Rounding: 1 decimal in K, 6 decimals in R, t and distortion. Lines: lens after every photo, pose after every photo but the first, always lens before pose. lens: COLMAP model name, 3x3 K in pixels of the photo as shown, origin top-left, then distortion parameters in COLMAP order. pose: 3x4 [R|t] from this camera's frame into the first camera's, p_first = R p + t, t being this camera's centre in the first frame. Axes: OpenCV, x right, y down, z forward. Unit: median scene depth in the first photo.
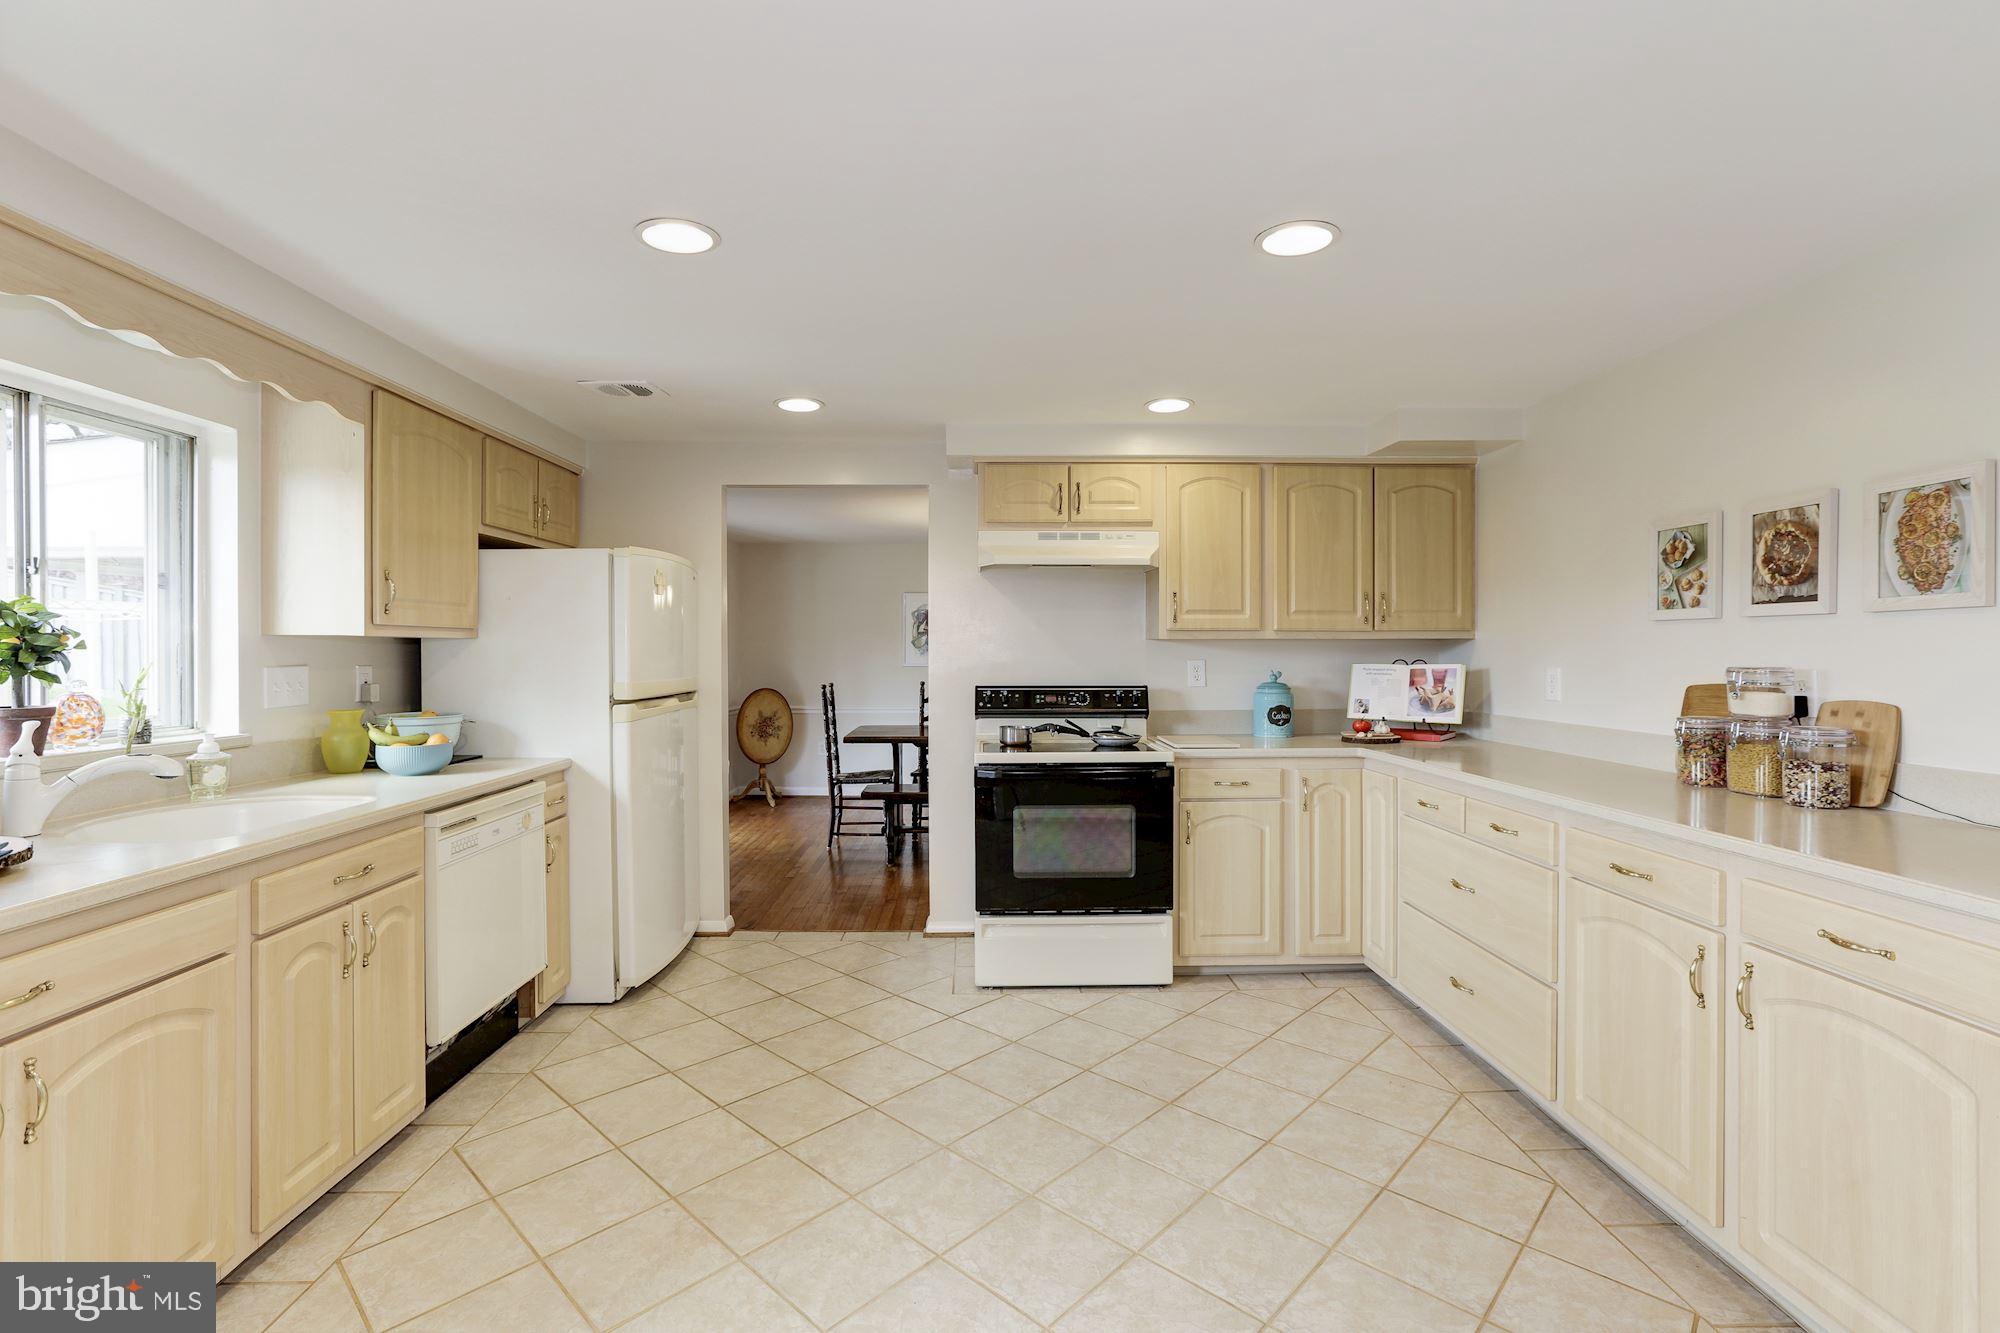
lens RADIAL K [[909.0, 0, 997.7], [0, 909.0, 655.5], [0, 0, 1]] dist [-0.041799, 0.018452]
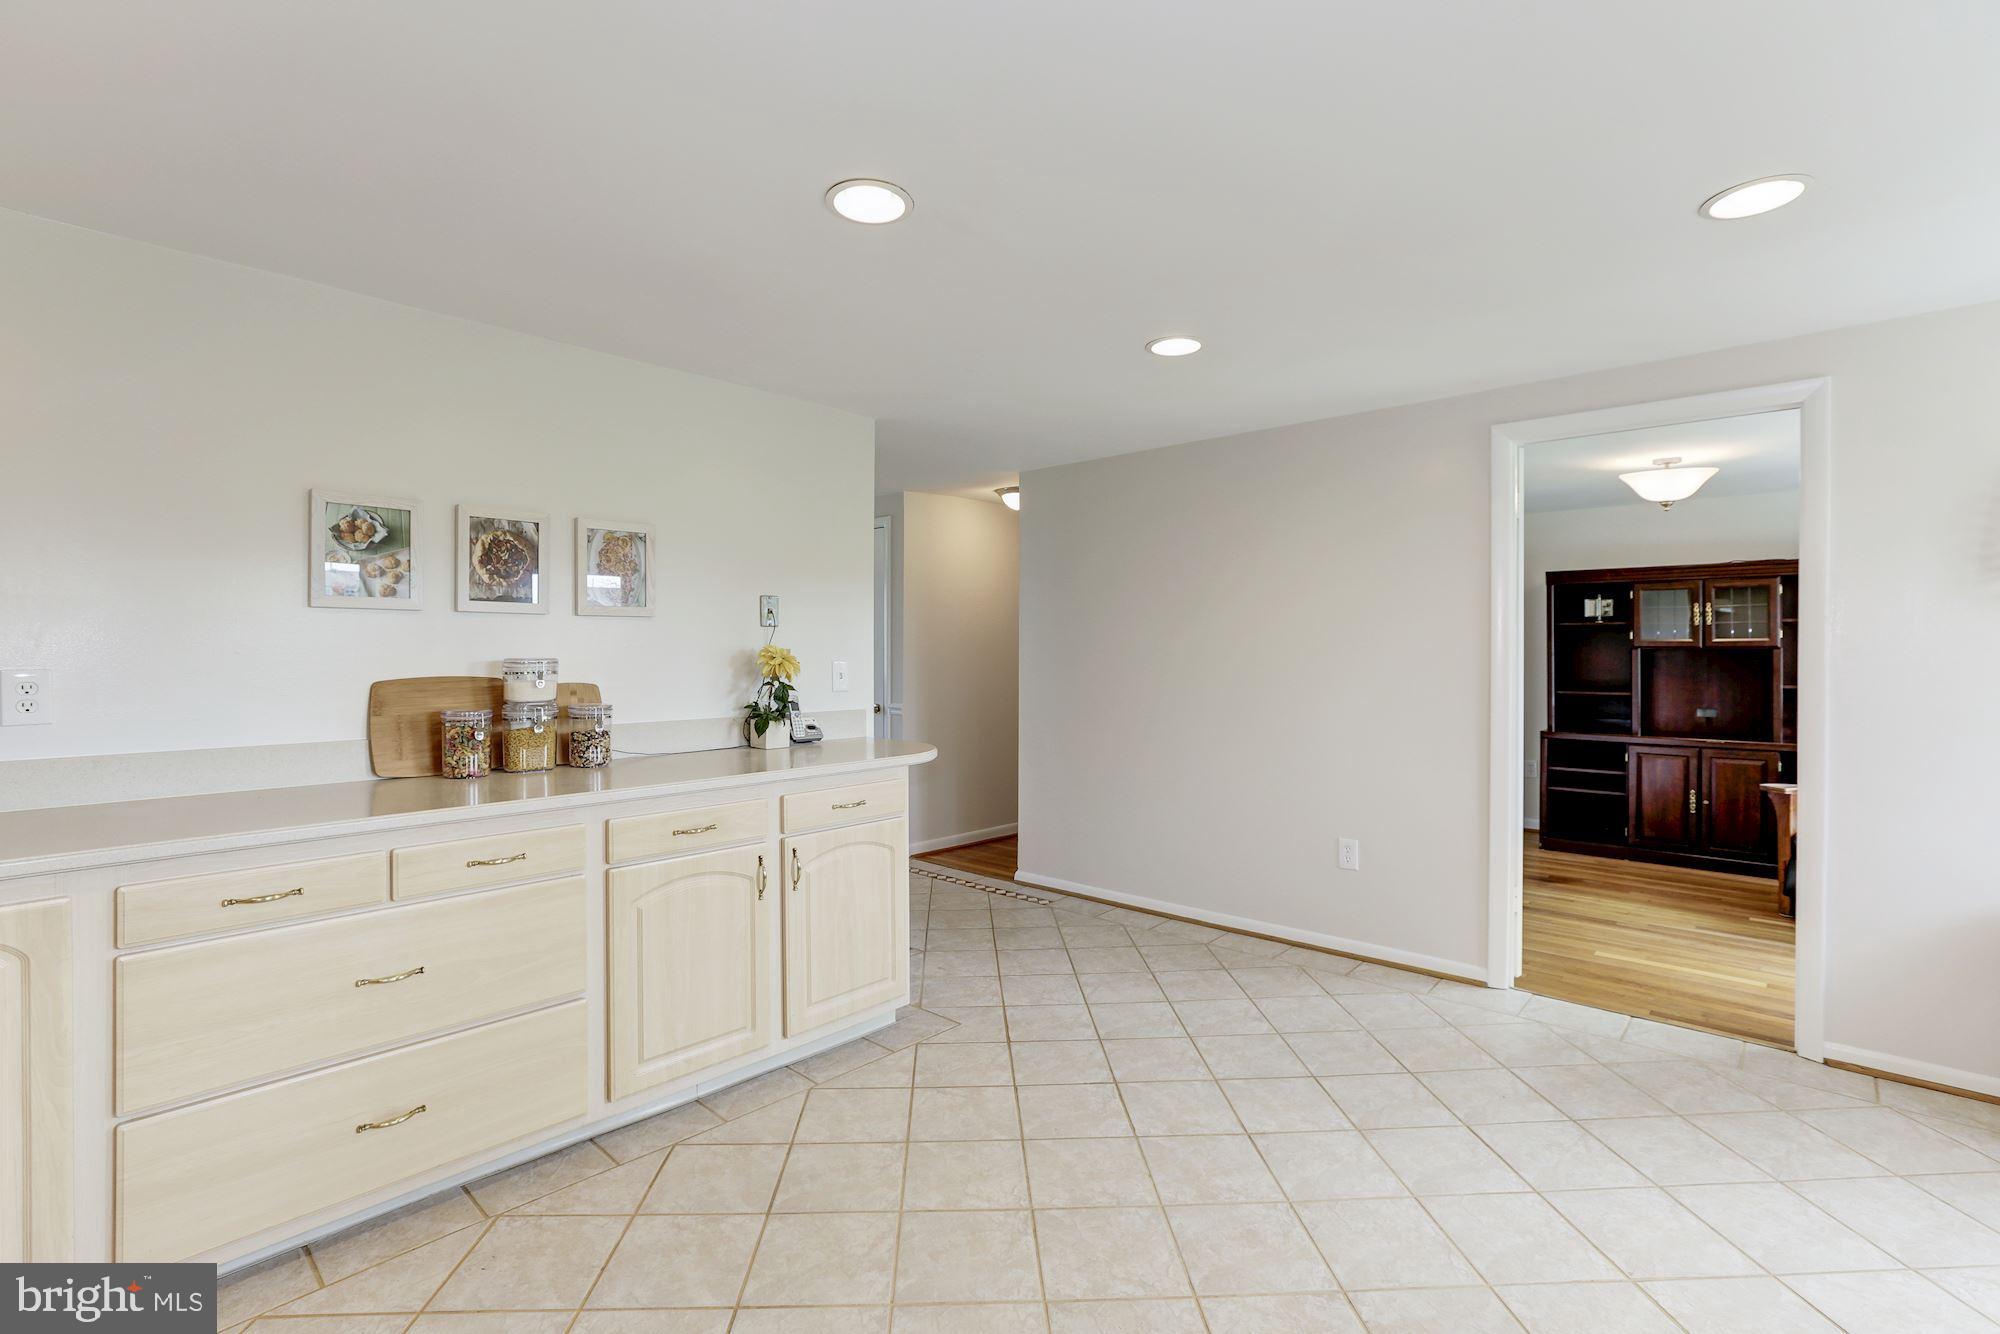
lens RADIAL K [[909.0, 0, 995.6], [0, 909.0, 644.7], [0, 0, 1]] dist [-0.041799, 0.018452]
pose [[-0.712031, 0.001207, 0.702147, -0.313455], [0.000672, 0.999999, -0.001038, -0.002397], [-0.702148, -0.000267, -0.712031, 1.169990]]
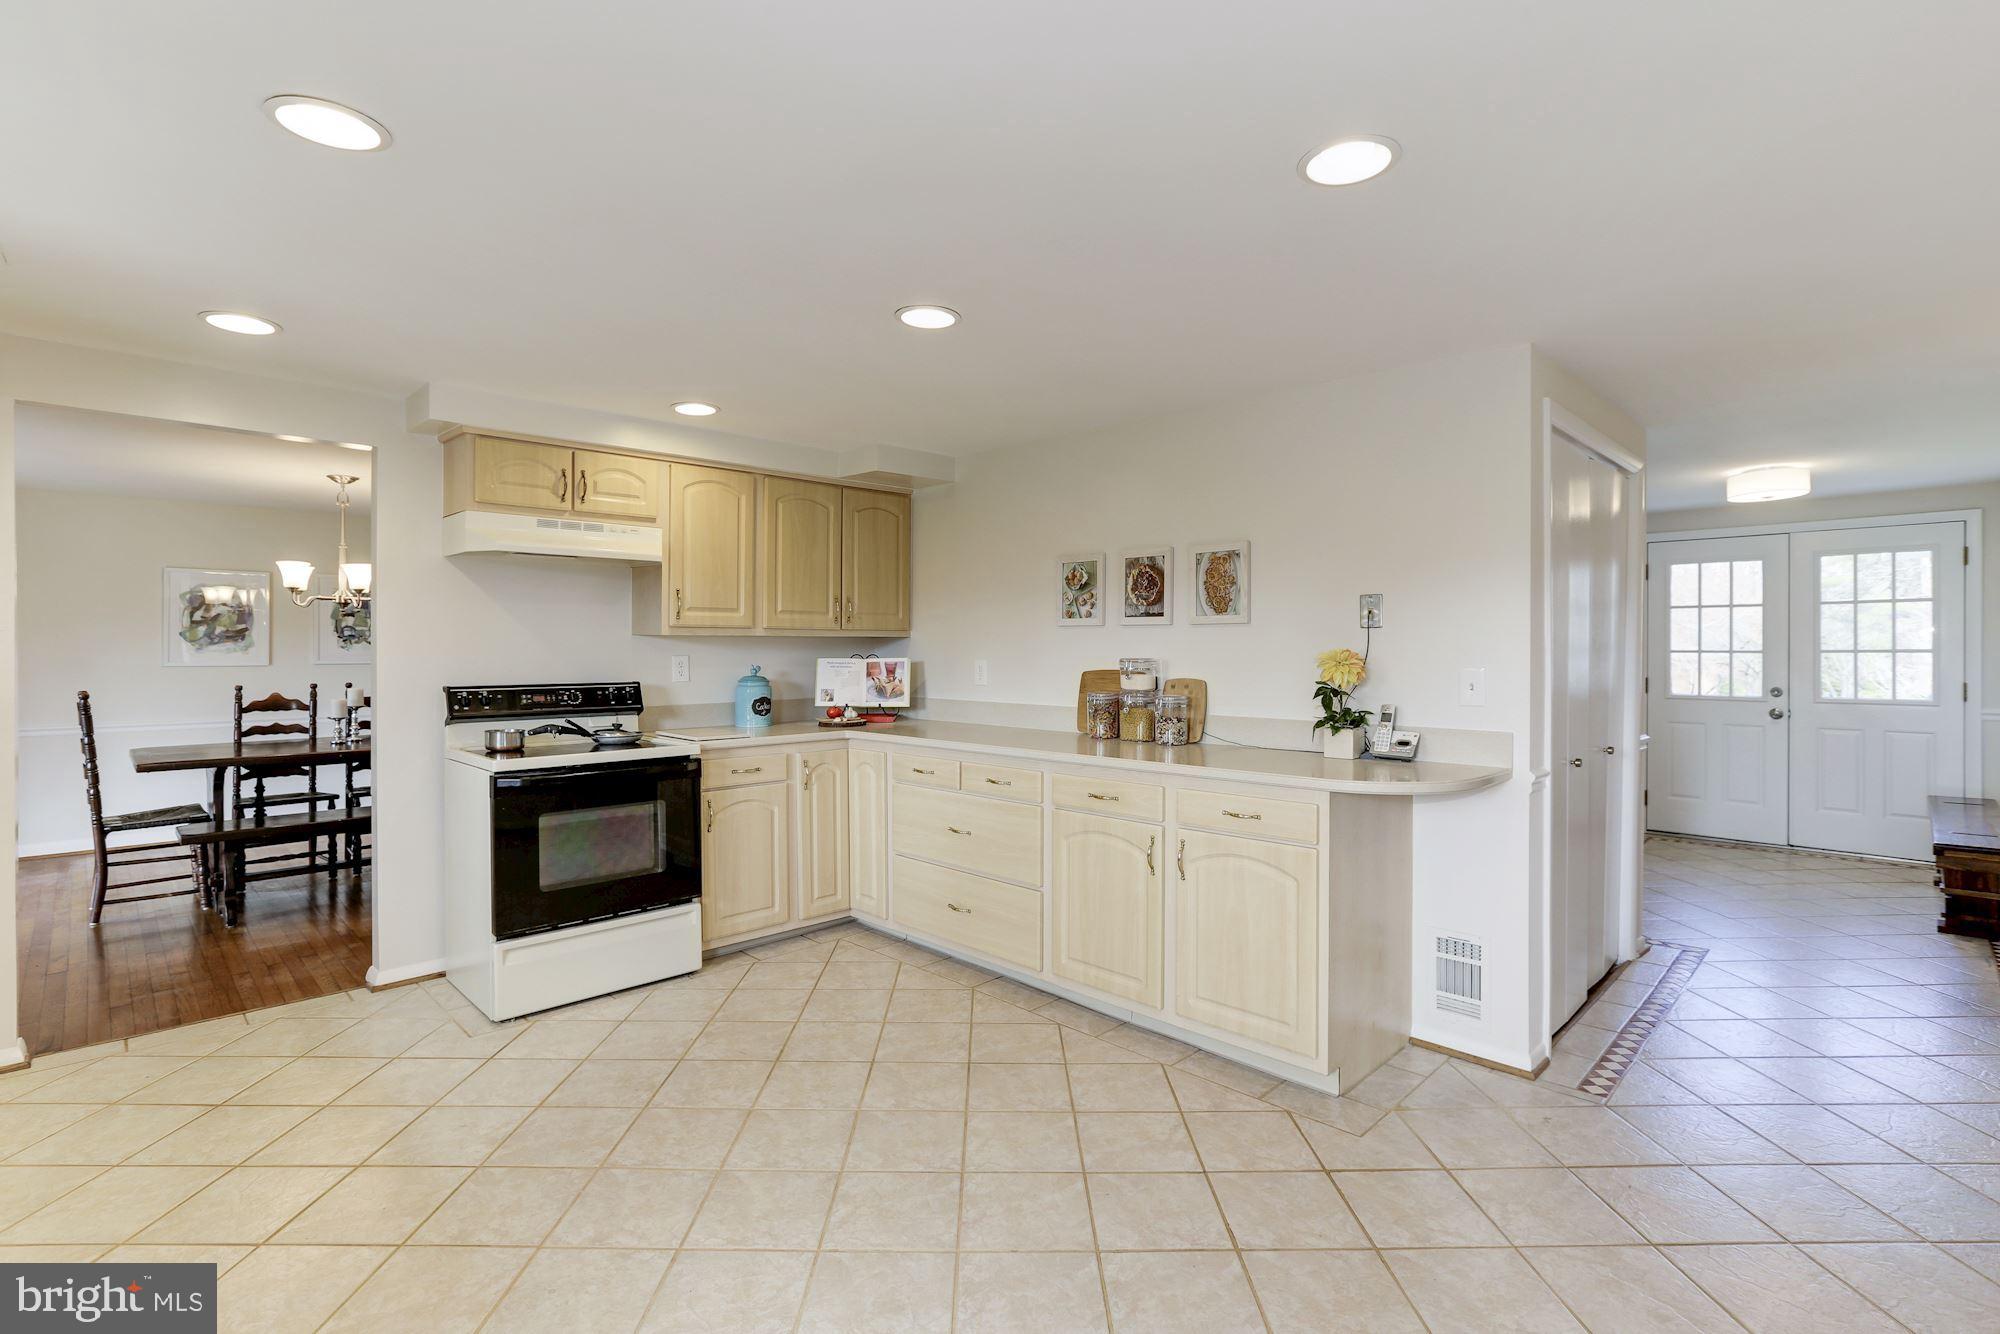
lens RADIAL K [[909.0, 0, 999.3], [0, 909.0, 654.0], [0, 0, 1]] dist [-0.041799, 0.018452]
pose [[0.724172, -0.004310, 0.689606, -0.338657], [0.001709, 0.999989, 0.004455, -0.001476], [-0.689617, -0.002048, 0.724171, 0.018829]]
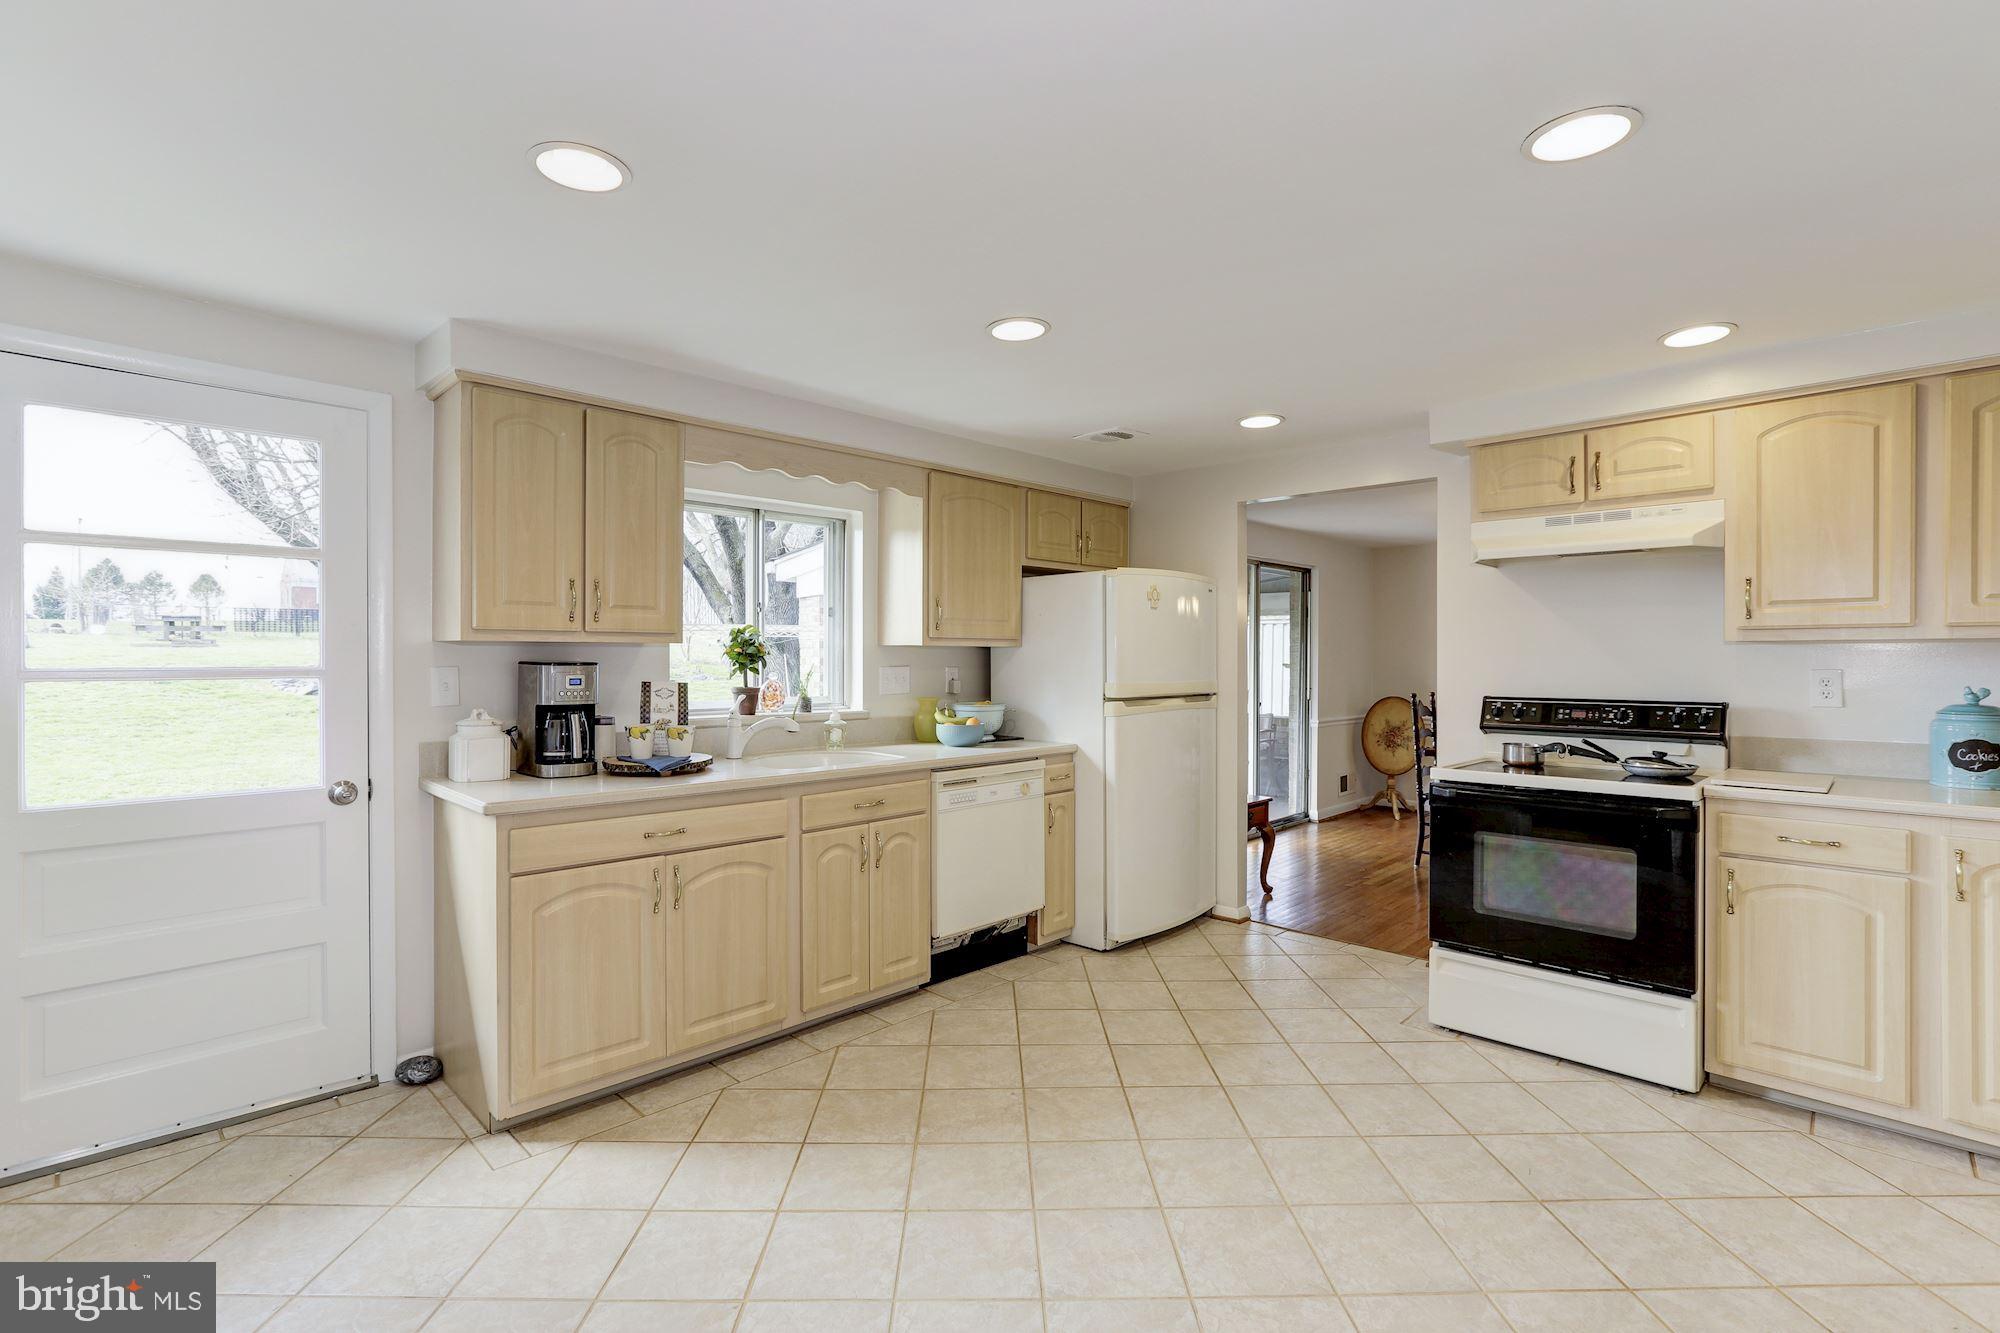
lens RADIAL K [[909.0, 0, 994.7], [0, 909.0, 665.8], [0, 0, 1]] dist [-0.041799, 0.018452]
pose [[0.699260, 0.006968, -0.714833, 0.393358], [-0.005658, 0.999975, 0.004213, 0.003517], [0.714845, 0.001099, 0.699282, 0.060414]]
